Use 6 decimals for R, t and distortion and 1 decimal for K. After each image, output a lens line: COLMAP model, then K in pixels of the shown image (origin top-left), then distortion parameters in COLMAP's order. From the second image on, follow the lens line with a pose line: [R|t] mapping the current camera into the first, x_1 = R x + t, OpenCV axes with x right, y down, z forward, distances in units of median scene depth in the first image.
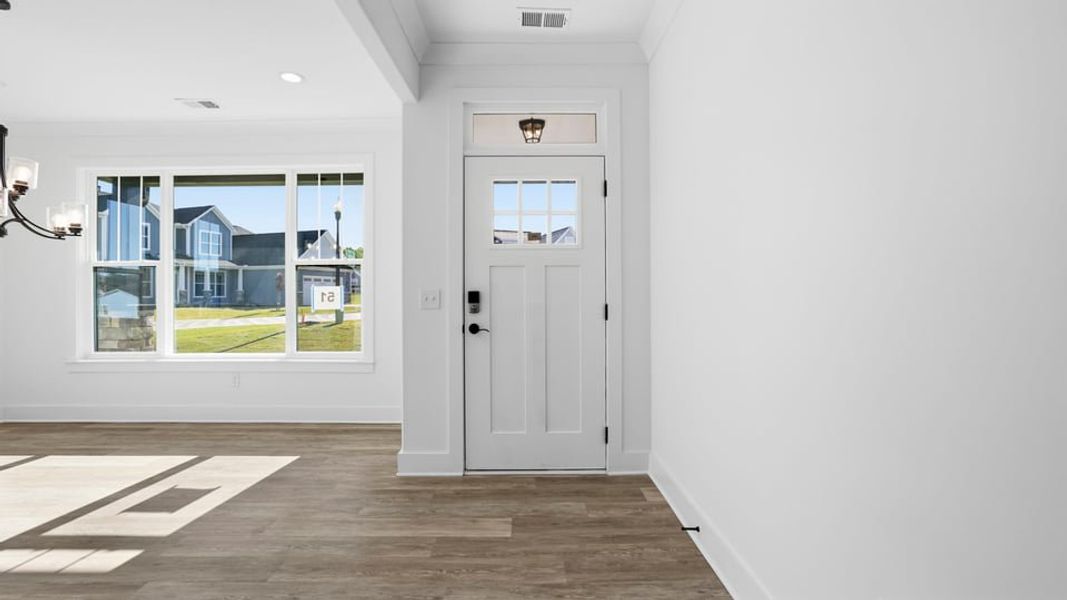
lens RADIAL K [[465.9, 0, 531.7], [0, 465.9, 292.3], [0, 0, 1]] dist [-0.042739, 0.015387]
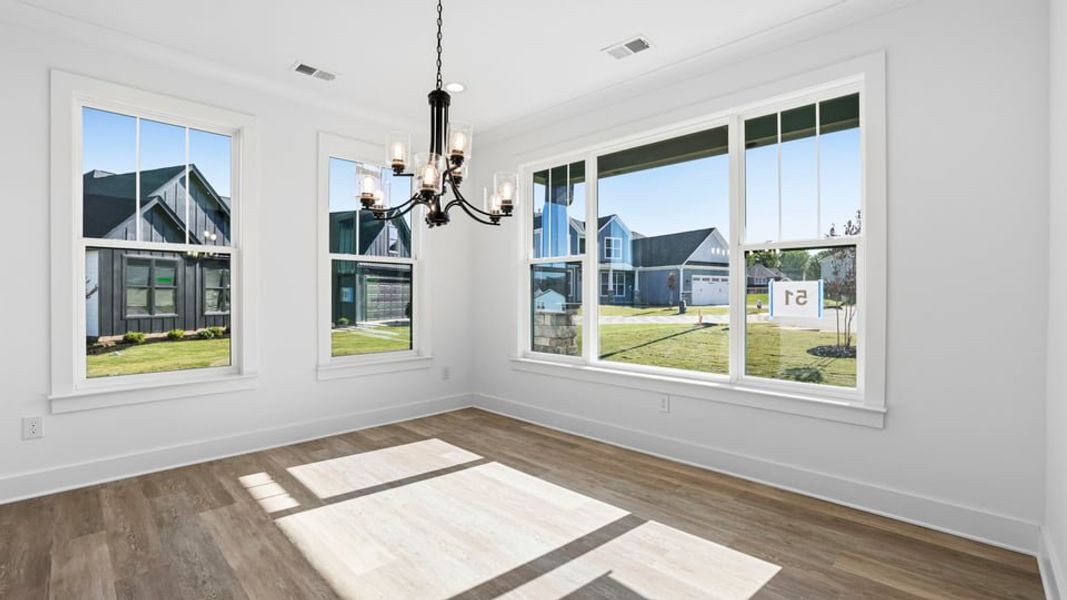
lens RADIAL K [[465.9, 0, 531.7], [0, 465.9, 292.3], [0, 0, 1]] dist [-0.042739, 0.015387]
pose [[0.711694, 0.002223, -0.702486, -0.252234], [-0.002044, 0.999997, 0.001095, 0.002972], [0.702487, 0.000657, 0.711697, 0.280378]]
